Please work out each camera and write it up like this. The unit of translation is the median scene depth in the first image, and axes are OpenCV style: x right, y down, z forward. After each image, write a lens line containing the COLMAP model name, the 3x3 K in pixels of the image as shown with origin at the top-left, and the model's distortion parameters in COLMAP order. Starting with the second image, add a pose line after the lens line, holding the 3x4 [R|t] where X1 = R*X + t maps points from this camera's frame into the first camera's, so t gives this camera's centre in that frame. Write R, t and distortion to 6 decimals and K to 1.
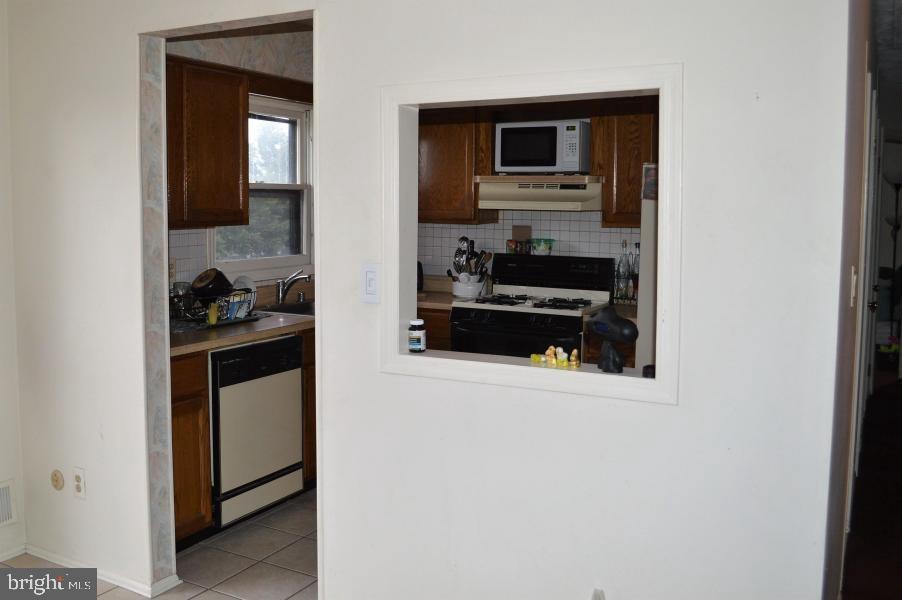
lens RADIAL K [[834.0, 0, 449.6], [0, 834.0, 270.9], [0, 0, 1]] dist [-0.081745, 0.006831]
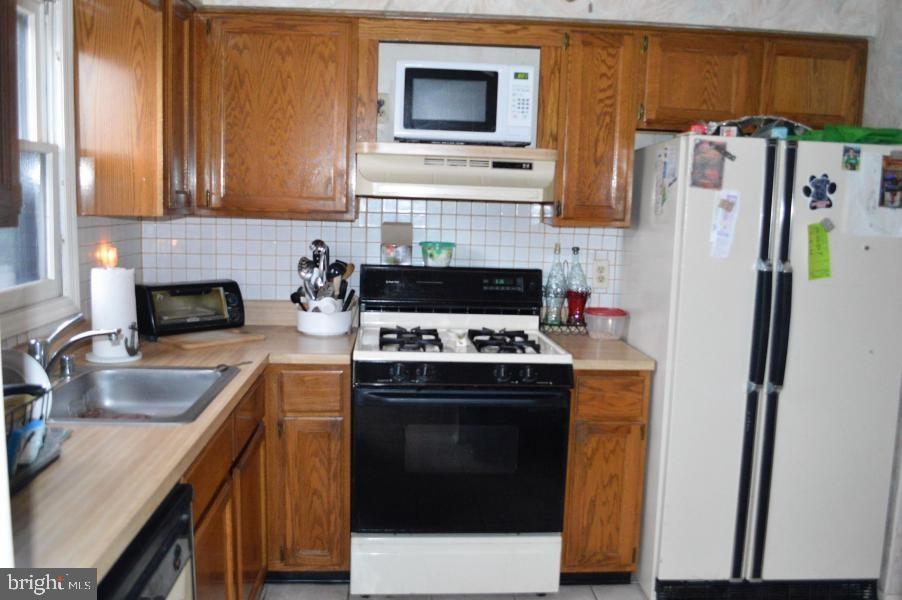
lens RADIAL K [[778.4, 0, 436.5], [0, 778.4, 300.0], [0, 0, 1]] dist [-0.076167, 0.007823]
pose [[0.862515, -0.048087, 0.503741, -0.215222], [0.019286, 0.997875, 0.062236, -0.031825], [-0.505663, -0.043965, 0.861610, 0.467896]]
